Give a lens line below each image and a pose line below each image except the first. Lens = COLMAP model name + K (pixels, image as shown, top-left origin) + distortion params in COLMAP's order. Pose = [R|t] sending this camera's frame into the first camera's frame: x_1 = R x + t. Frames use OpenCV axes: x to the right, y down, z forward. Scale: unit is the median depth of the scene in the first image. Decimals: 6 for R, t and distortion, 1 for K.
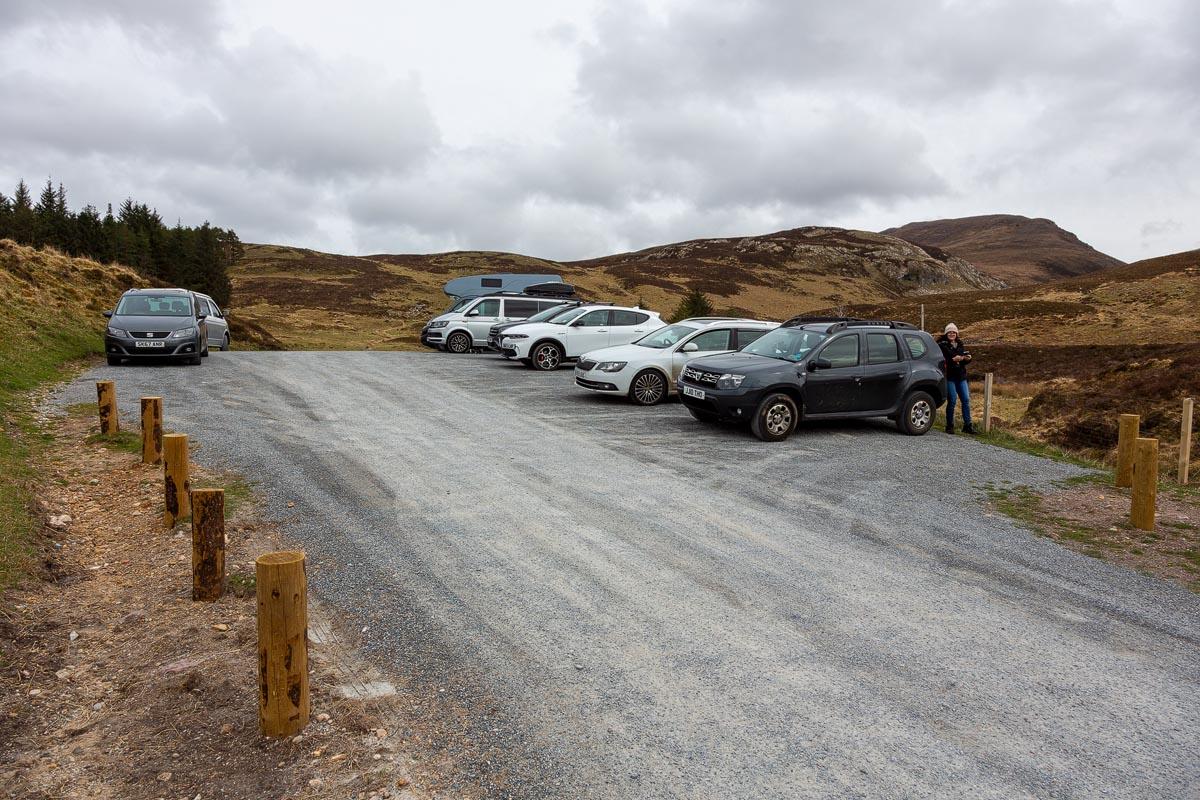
lens RADIAL K [[796.8, 0, 604.5], [0, 796.8, 398.5], [0, 0, 1]] dist [0.014086, 0.000723]
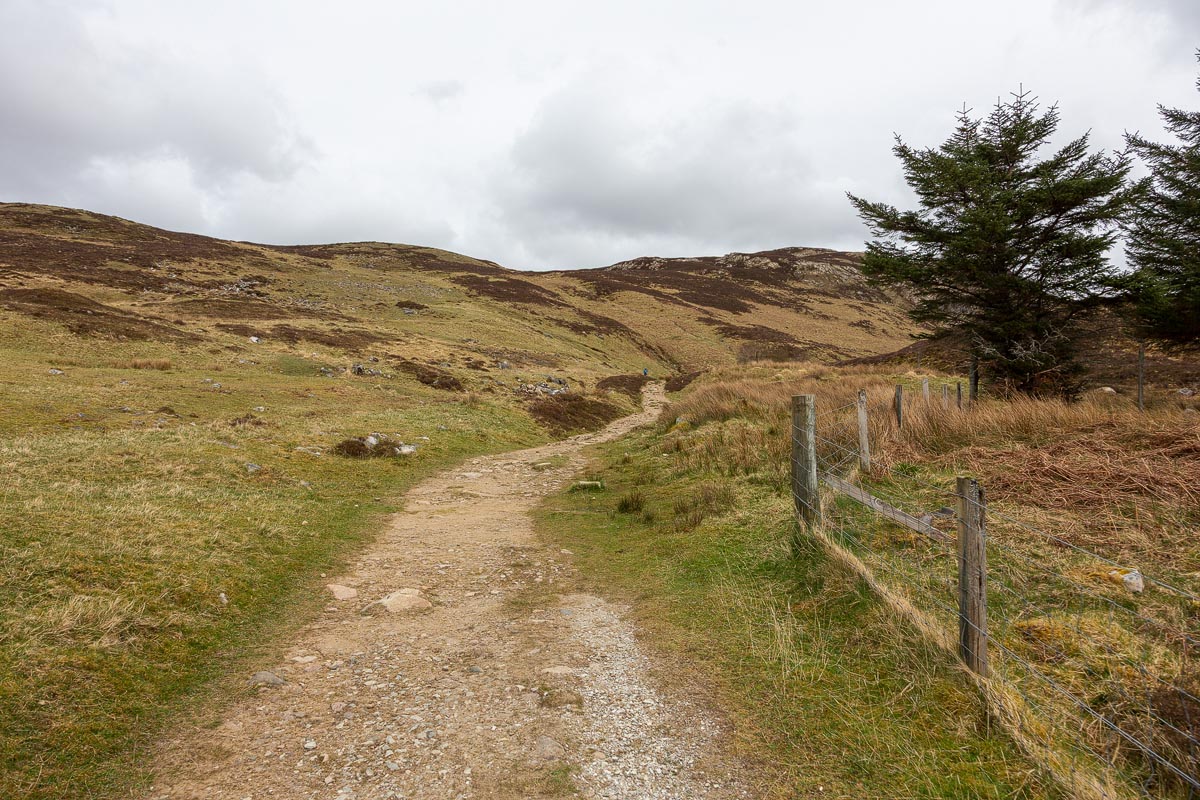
lens RADIAL K [[796.8, 0, 604.5], [0, 796.8, 398.5], [0, 0, 1]] dist [0.014086, 0.000723]
pose [[0.995141, 0.026711, 0.094763, -0.024605], [-0.021753, 0.998359, -0.052971, -0.009668], [-0.096022, 0.050653, 0.994090, 0.254193]]
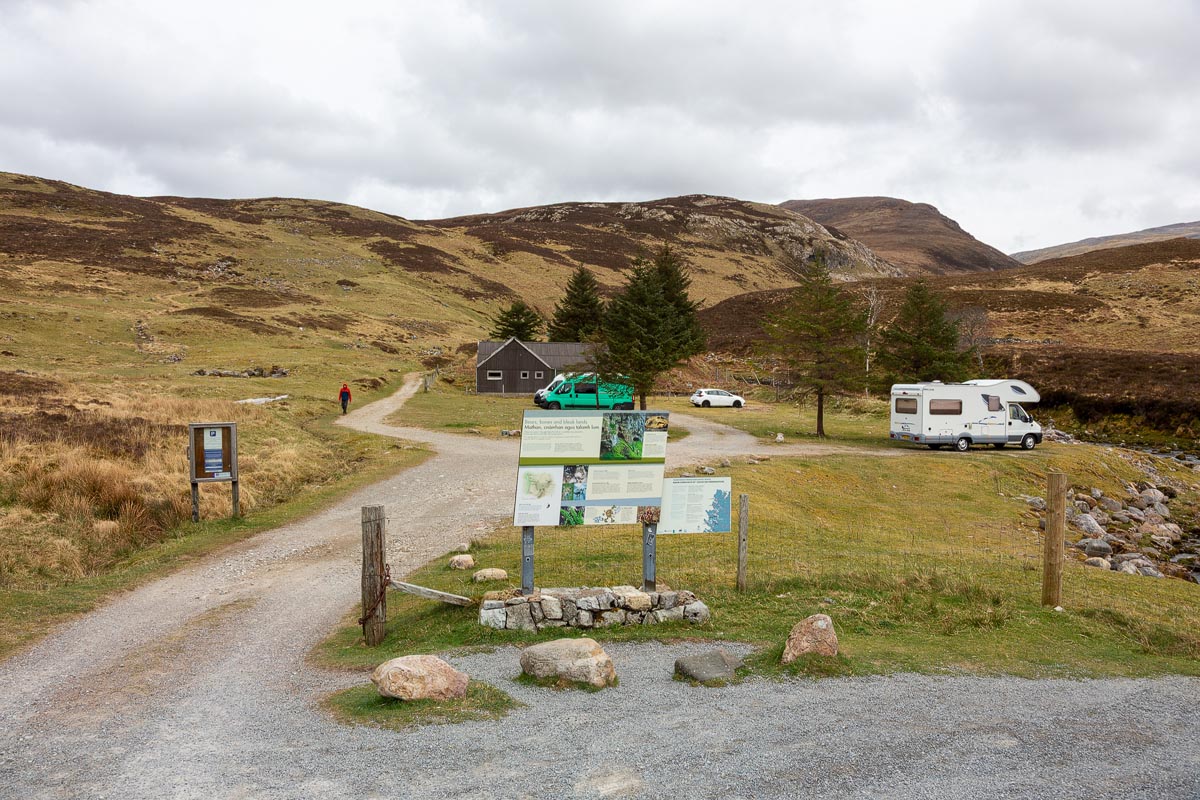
lens RADIAL K [[898.4, 0, 600.0], [0, 898.4, 400.0], [0, 0, 1]] dist [0.002841, -0.007716]
pose [[0.984375, 0.018042, 0.175157, -0.019796], [-0.020908, 0.999676, 0.014535, -0.006497], [-0.174838, -0.017970, 0.984433, 0.075426]]
